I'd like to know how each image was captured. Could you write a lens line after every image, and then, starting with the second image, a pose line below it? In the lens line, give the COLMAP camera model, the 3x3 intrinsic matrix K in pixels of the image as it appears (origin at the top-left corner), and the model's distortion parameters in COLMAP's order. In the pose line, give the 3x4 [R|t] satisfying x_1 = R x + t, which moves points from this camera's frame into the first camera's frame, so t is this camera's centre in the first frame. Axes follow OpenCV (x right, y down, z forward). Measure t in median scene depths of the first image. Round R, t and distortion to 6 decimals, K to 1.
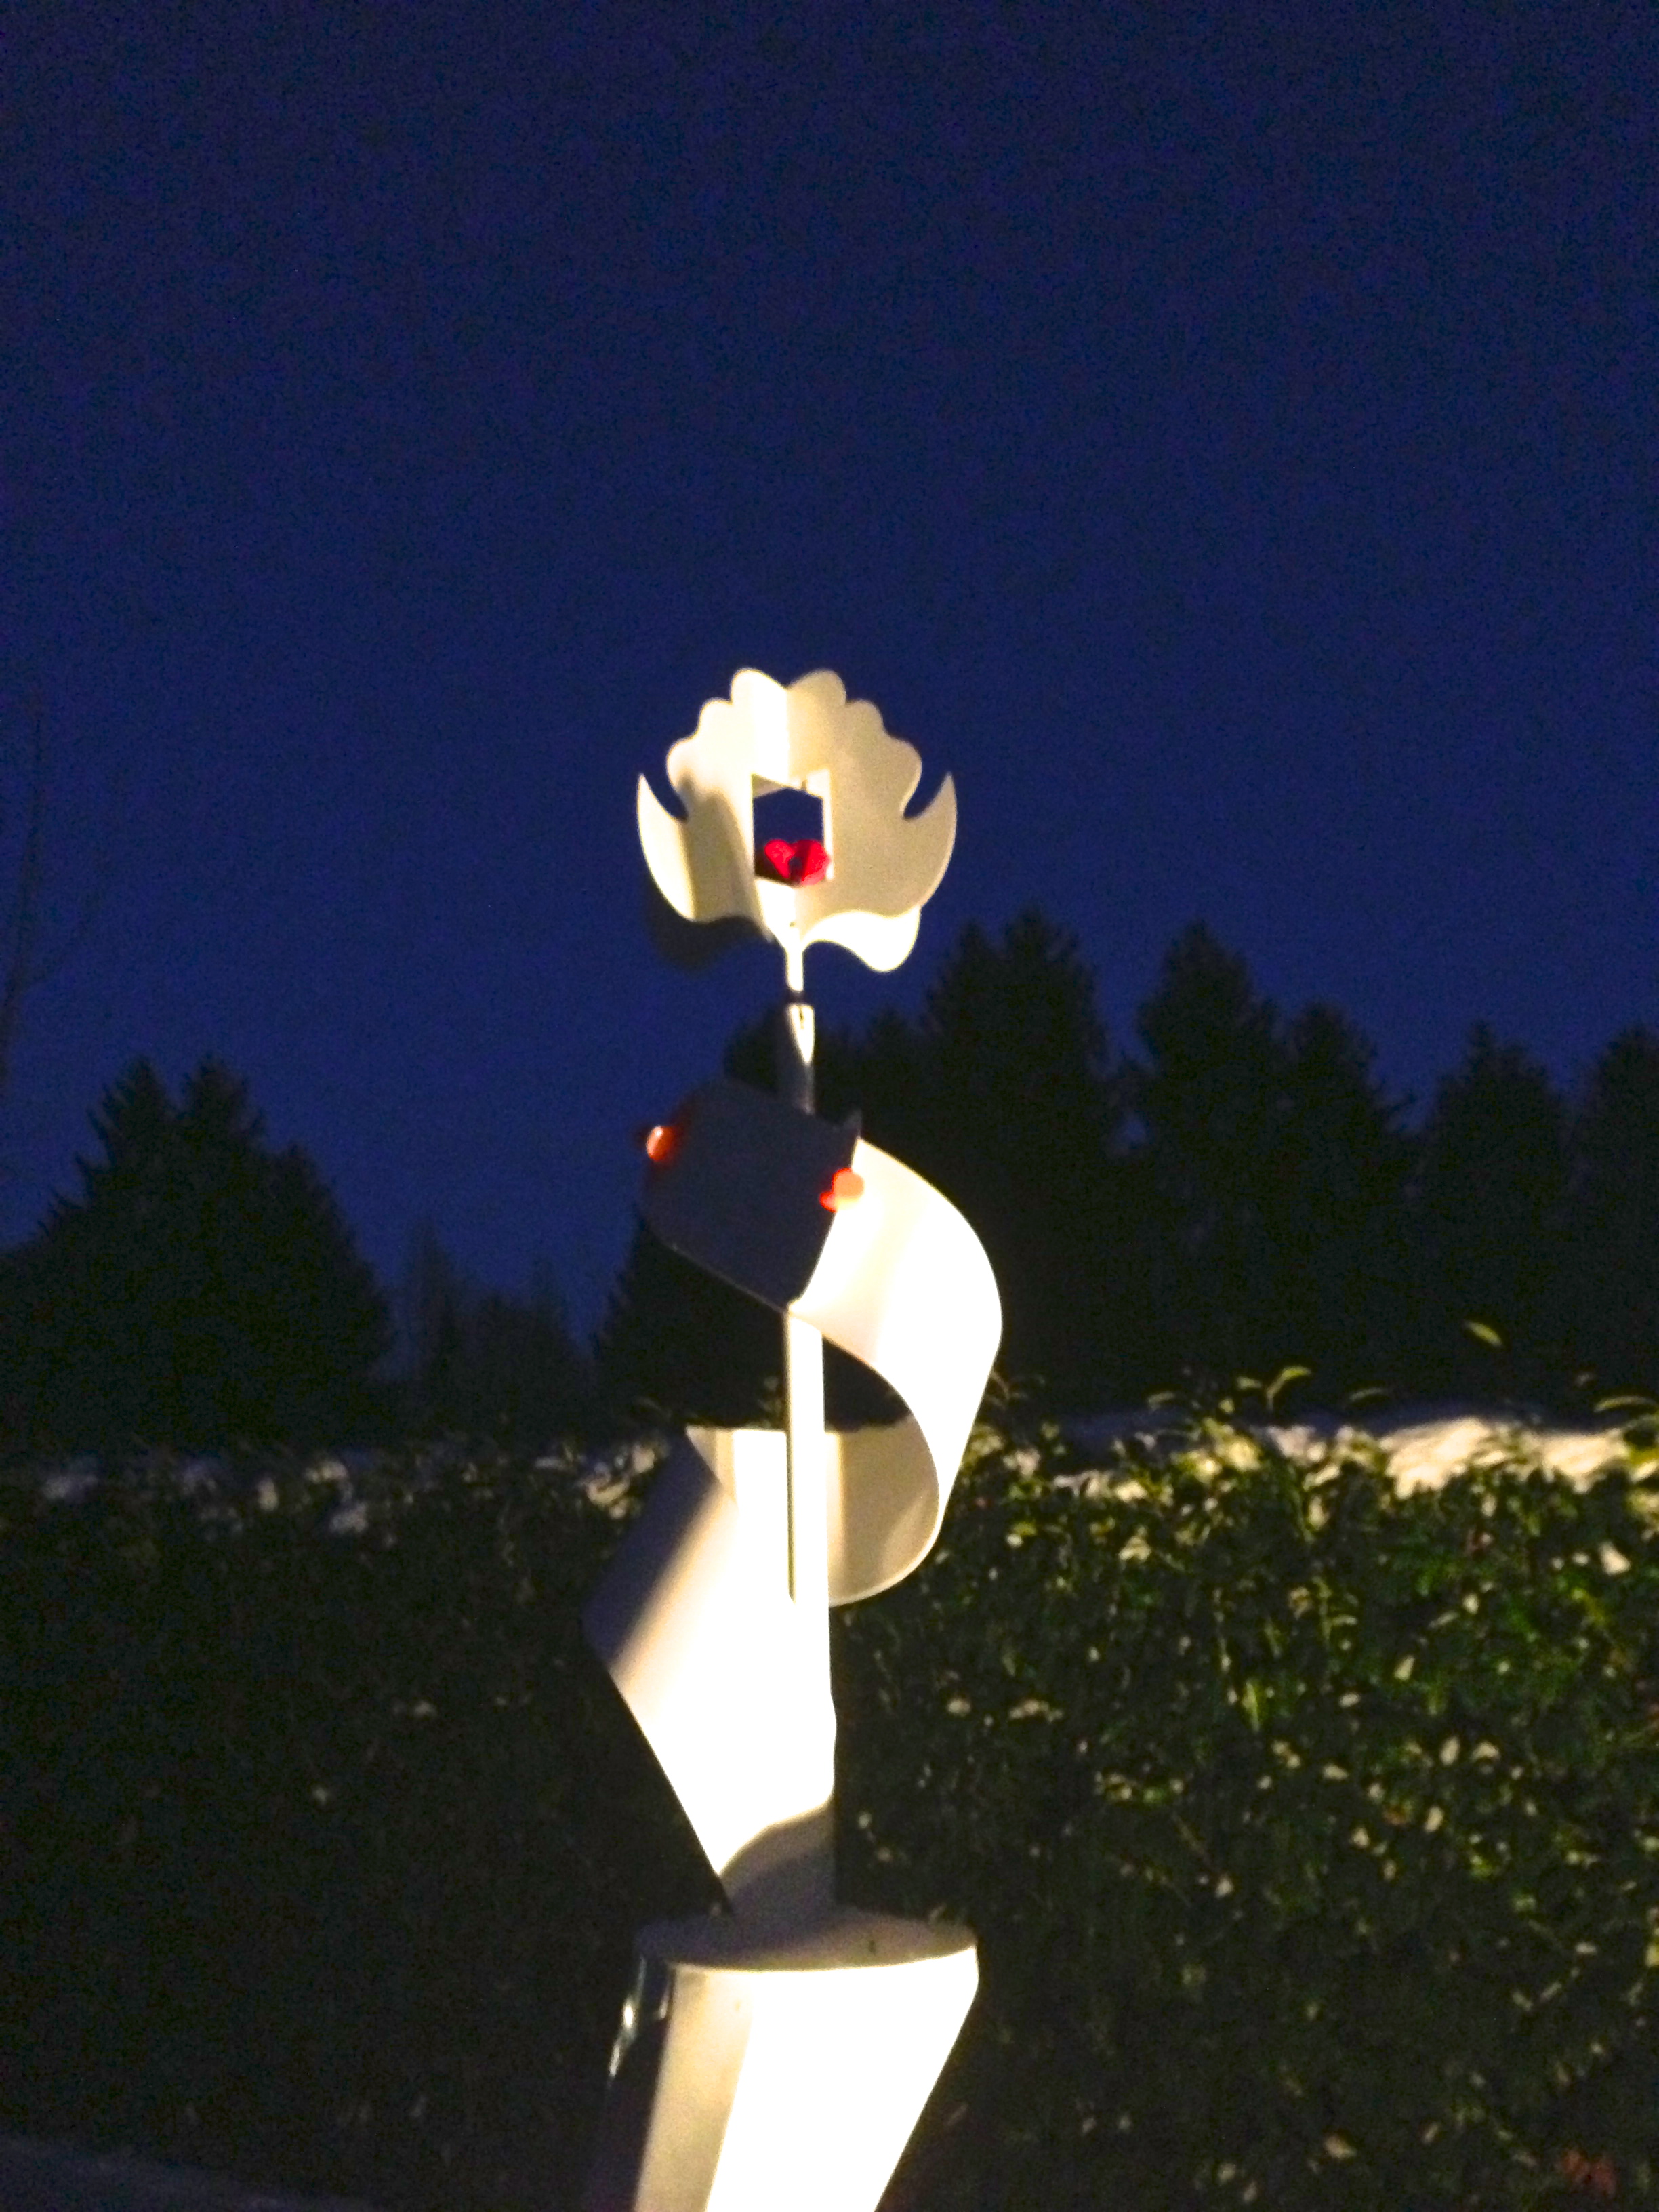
lens RADIAL K [[2083.6, 0, 821.2], [0, 2083.6, 1102.8], [0, 0, 1]] dist [0.106338, -0.148793]
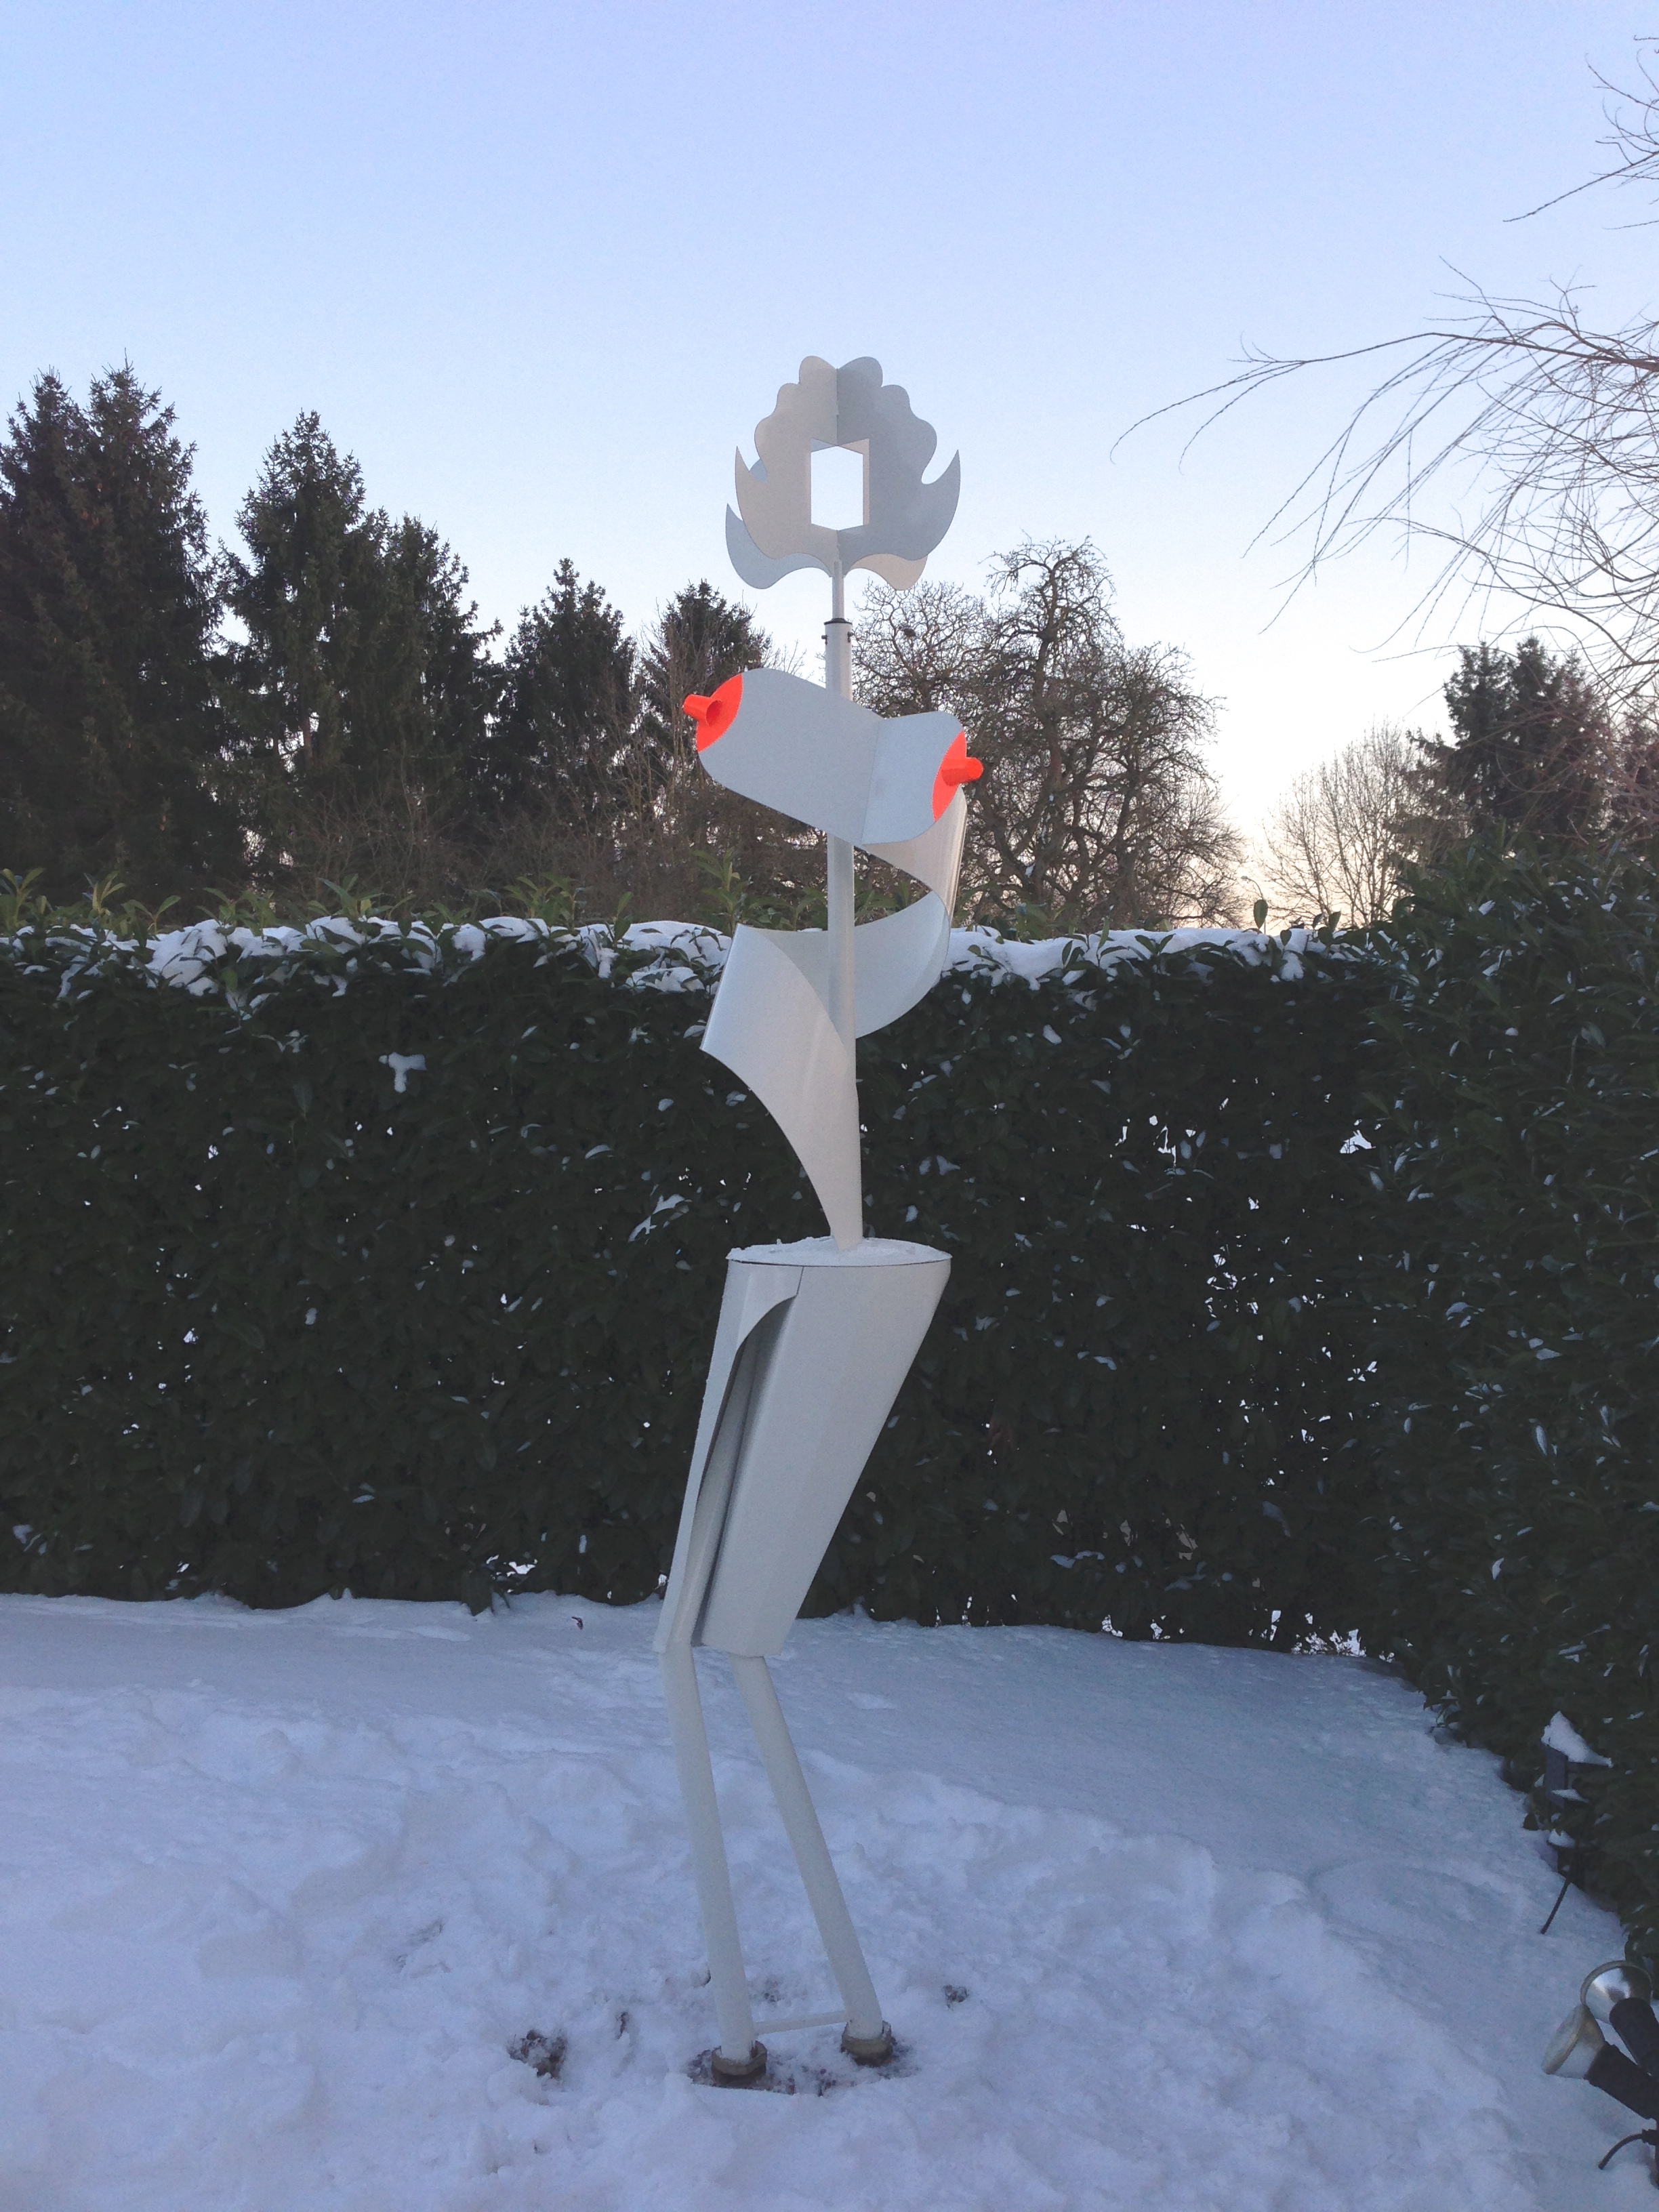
lens RADIAL K [[2113.2, 0, 829.5], [0, 2113.2, 1106.0], [0, 0, 1]] dist [0.145591, -0.141577]
pose [[0.883395, 0.000437, 0.468630, -0.403631], [-0.106939, 0.973803, 0.200677, -0.007492], [-0.456265, -0.227392, 0.860299, -0.161766]]
